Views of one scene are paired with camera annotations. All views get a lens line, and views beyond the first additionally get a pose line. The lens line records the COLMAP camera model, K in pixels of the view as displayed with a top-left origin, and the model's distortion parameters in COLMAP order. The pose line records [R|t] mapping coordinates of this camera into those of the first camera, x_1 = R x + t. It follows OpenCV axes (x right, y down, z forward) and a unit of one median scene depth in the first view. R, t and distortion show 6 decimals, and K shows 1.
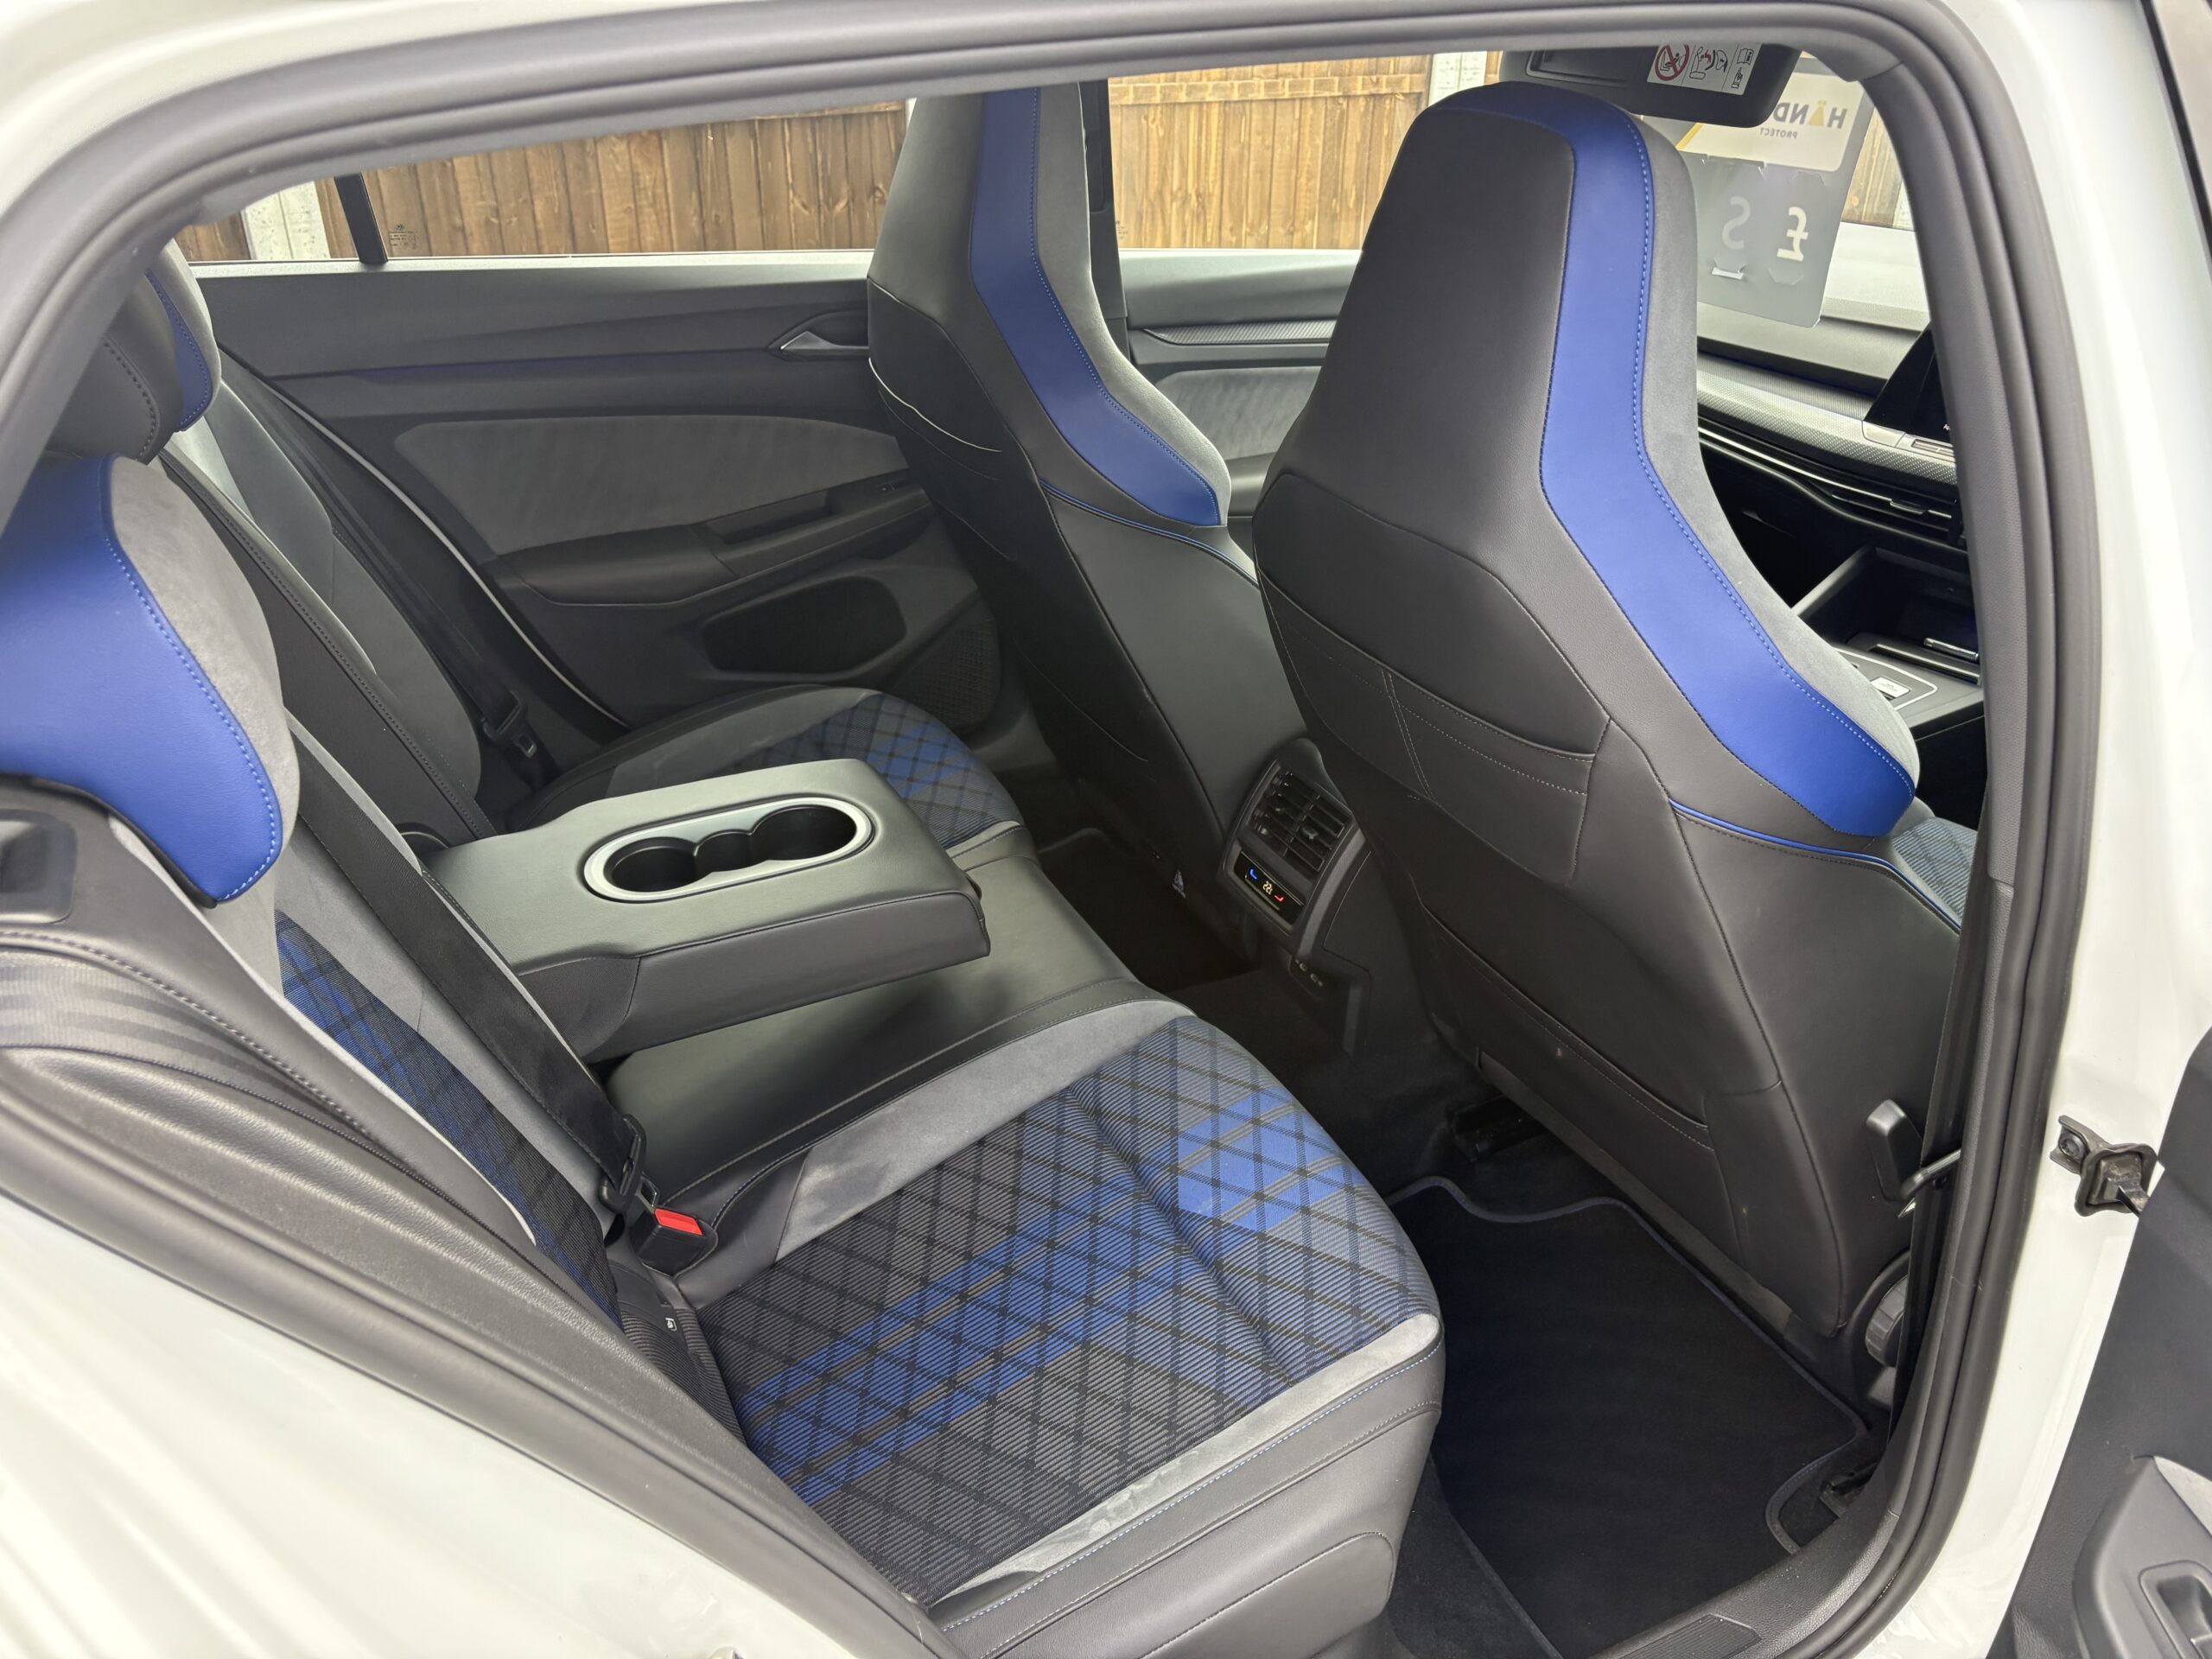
lens RADIAL K [[1693.2, 0, 1105.3], [0, 1693.2, 832.9], [0, 0, 1]] dist [0.069900, -0.074150]
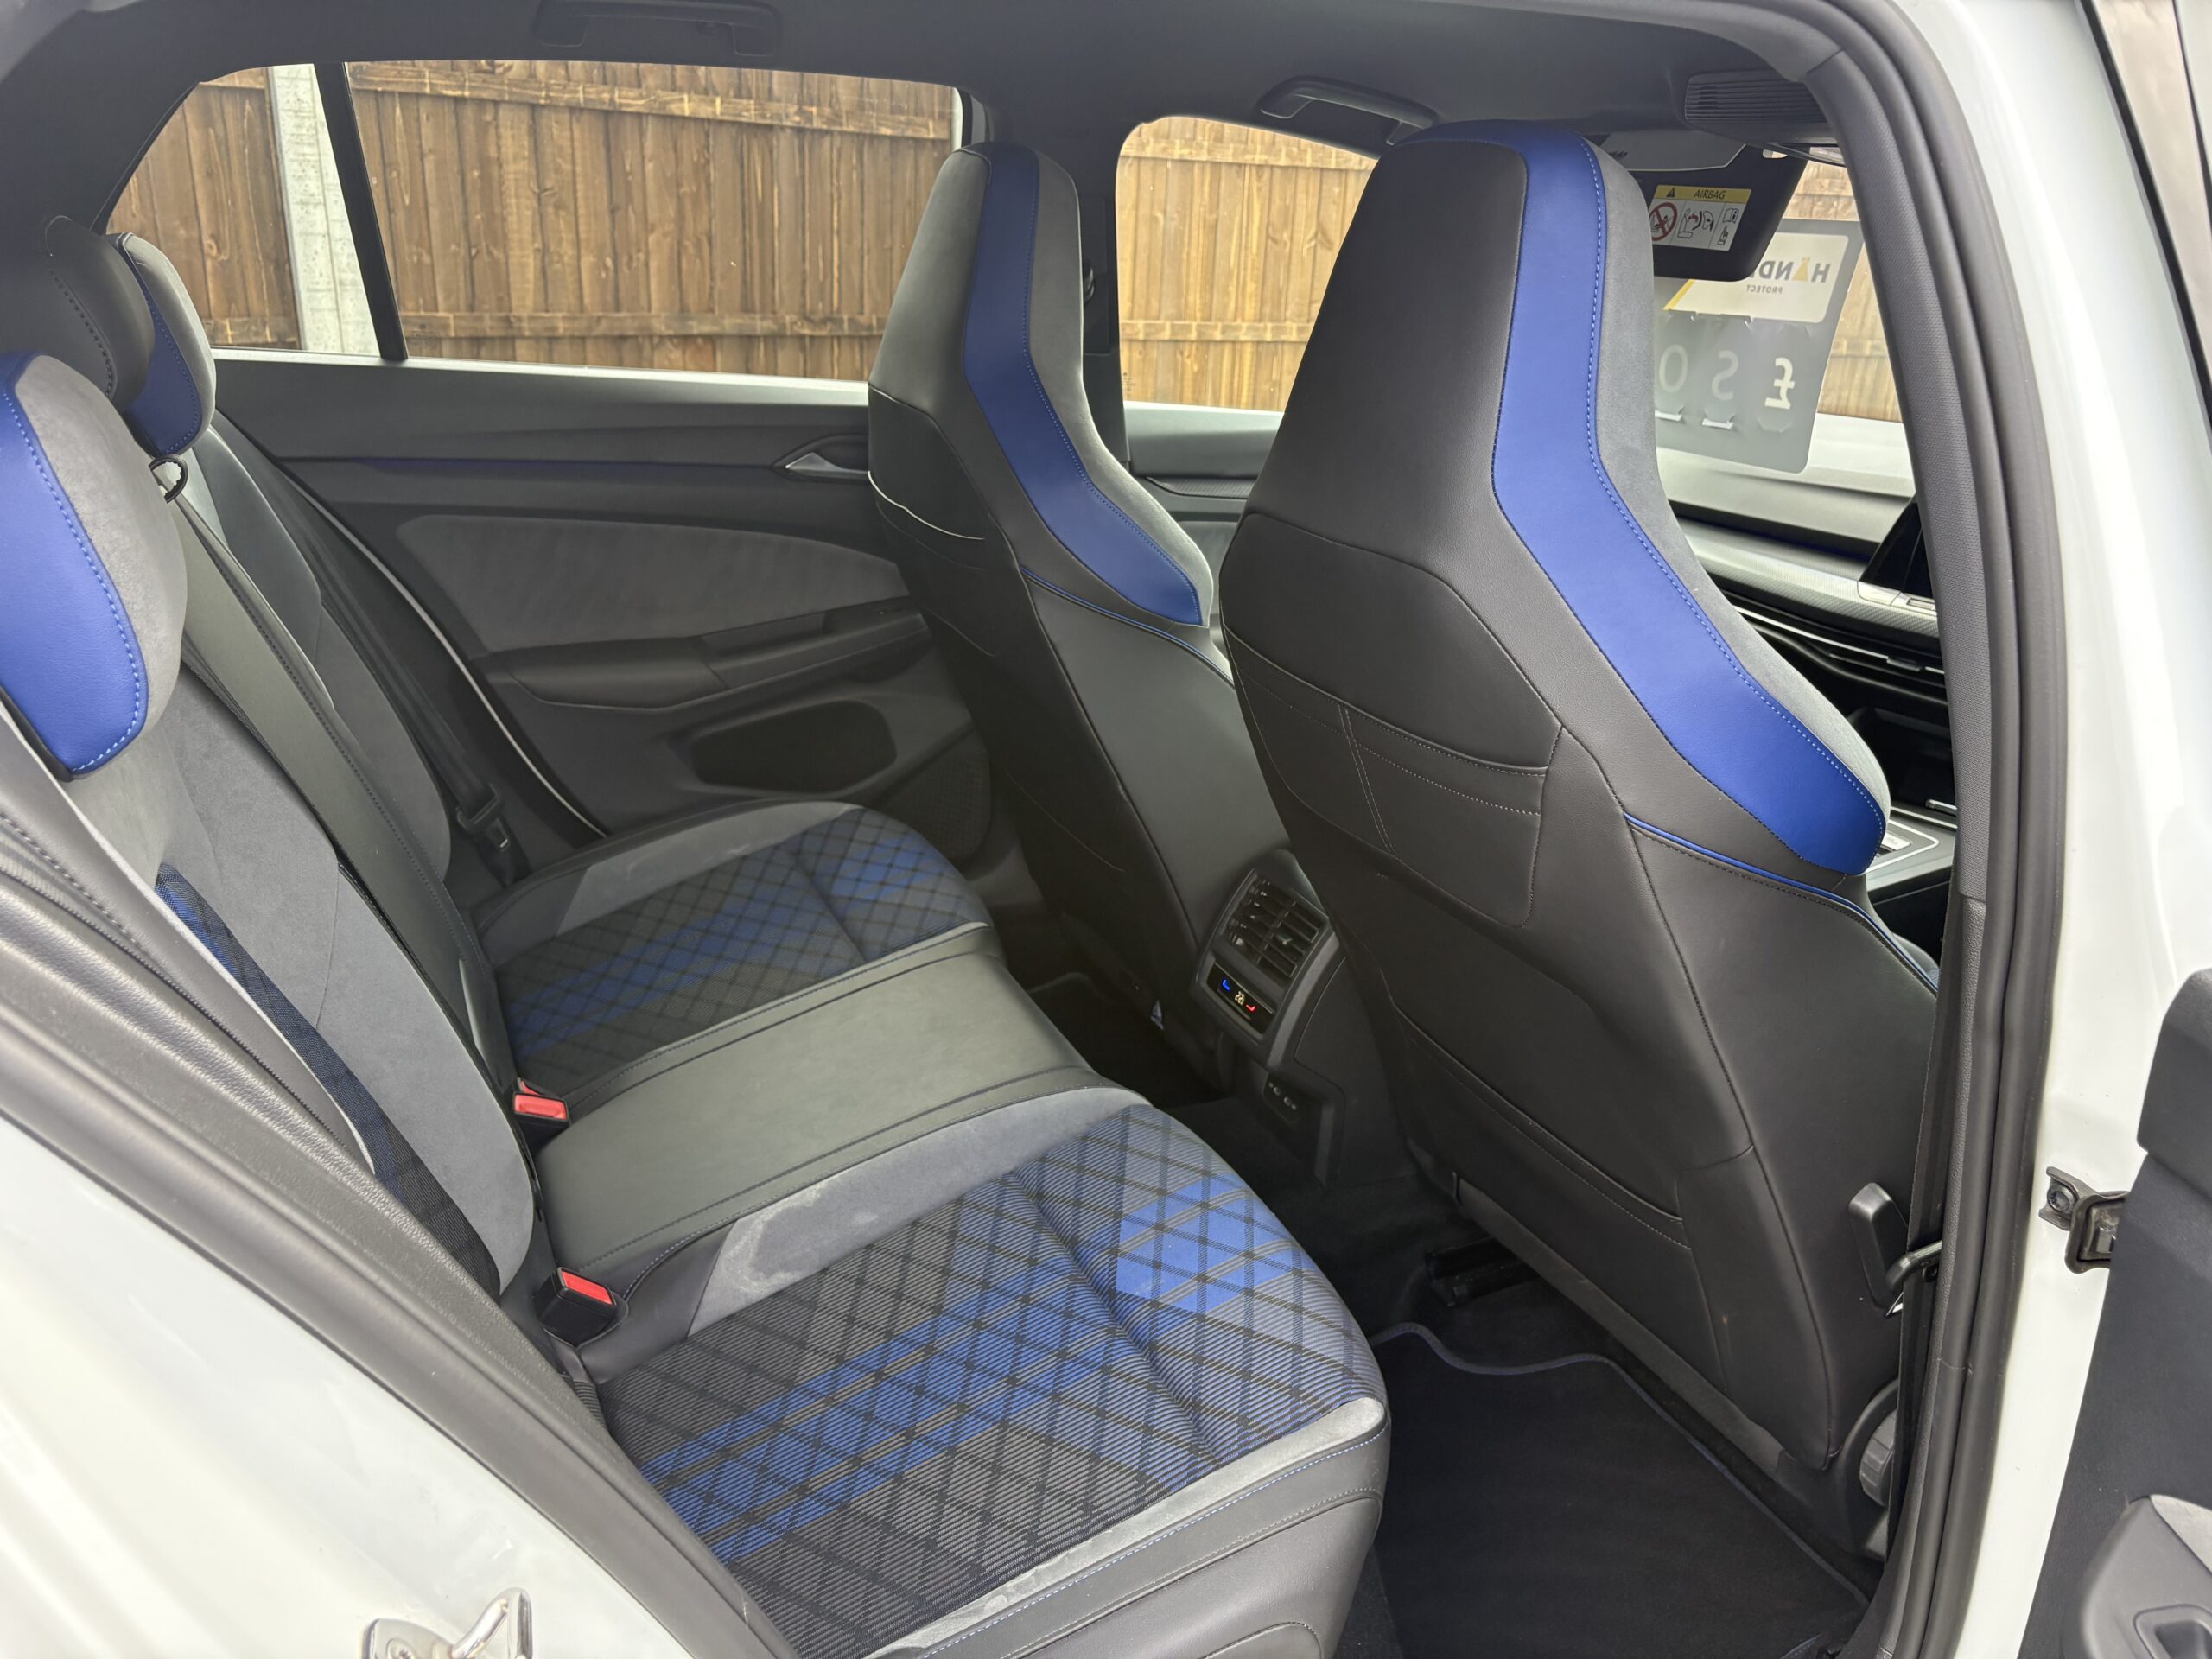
lens RADIAL K [[1694.6, 0, 1097.9], [0, 1694.6, 839.6], [0, 0, 1]] dist [0.056579, -0.060469]
pose [[0.998849, 0.041695, -0.023694, 0.044617], [-0.044622, 0.989053, -0.140653, 0.106978], [0.017570, 0.141549, 0.989775, 0.039581]]
